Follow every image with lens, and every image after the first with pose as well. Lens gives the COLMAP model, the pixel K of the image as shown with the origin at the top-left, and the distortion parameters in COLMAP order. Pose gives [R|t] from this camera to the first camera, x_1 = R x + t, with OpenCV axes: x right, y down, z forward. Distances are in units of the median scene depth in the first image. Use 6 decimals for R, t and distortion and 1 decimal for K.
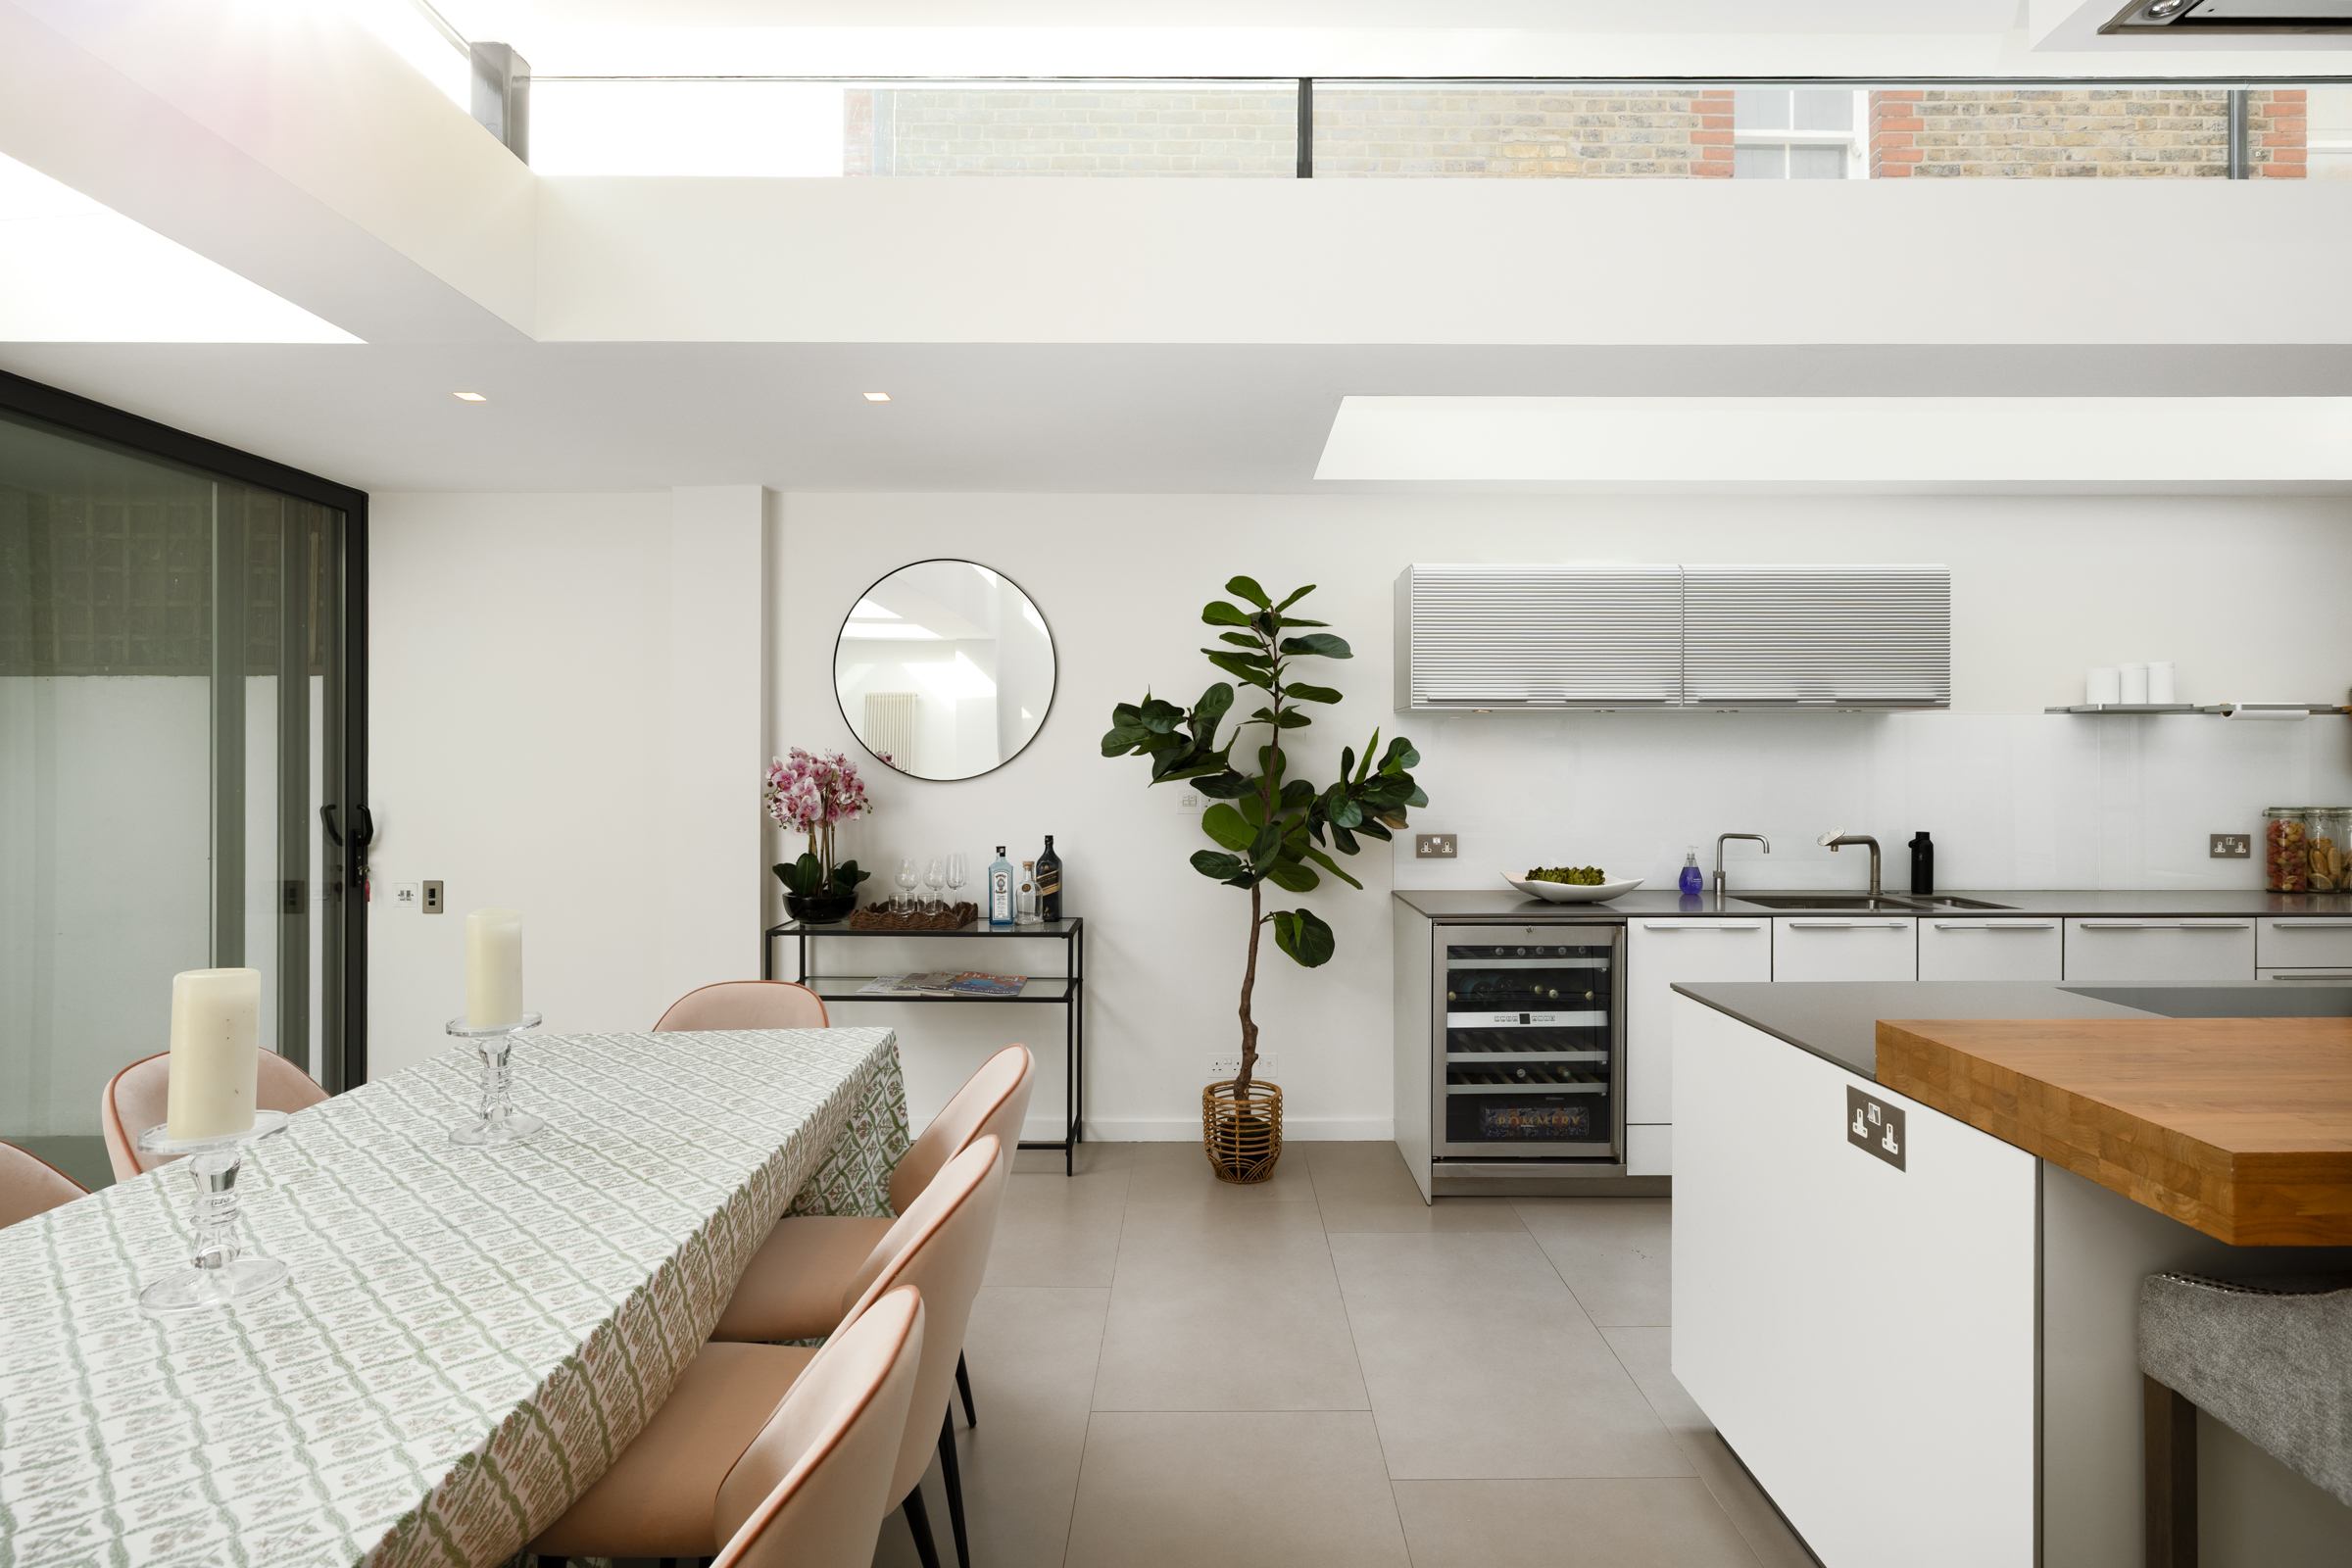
lens RADIAL K [[1169.2, 0, 1177.1], [0, 1169.2, 761.3], [0, 0, 1]] dist [-0.000566, -0.000254]
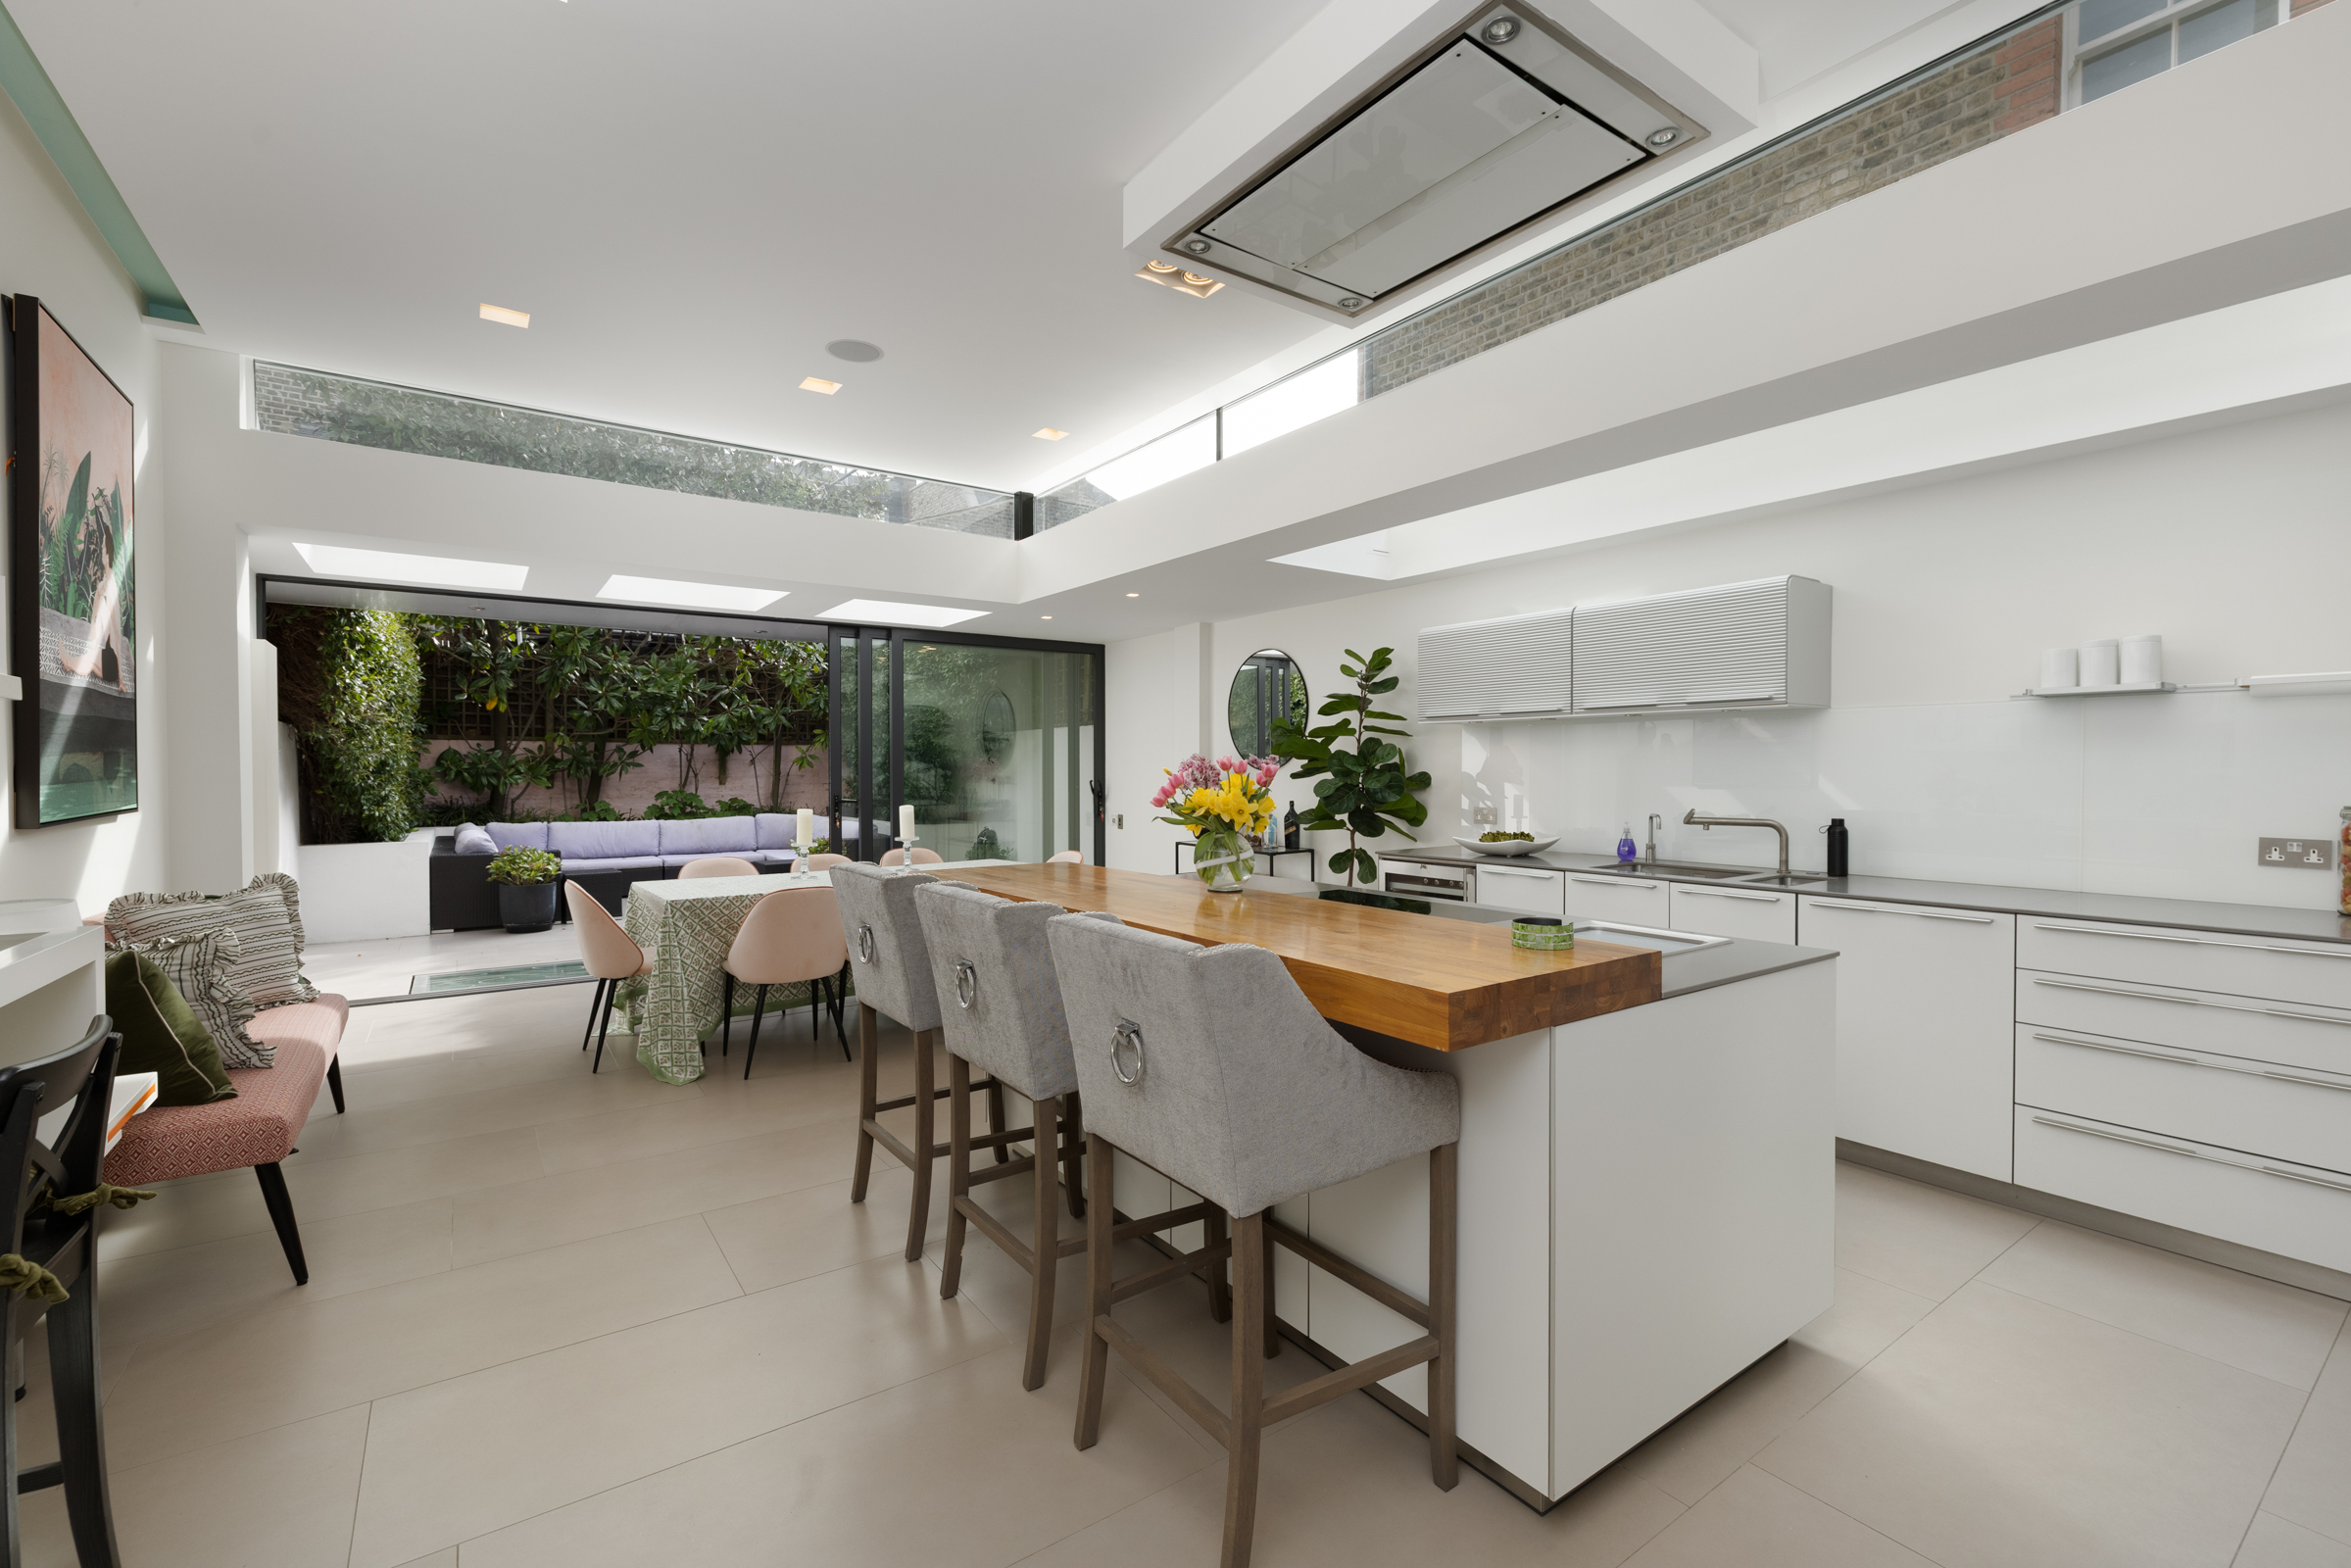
lens RADIAL K [[1007.8, 0, 1179.3], [0, 1007.8, 778.7], [0, 0, 1]] dist [0.002108, 0.000564]
pose [[0.576839, 0.007753, -0.816821, 1.046724], [0.006304, 0.999883, 0.013942, 0.007163], [0.816833, -0.013192, 0.576723, -0.024783]]
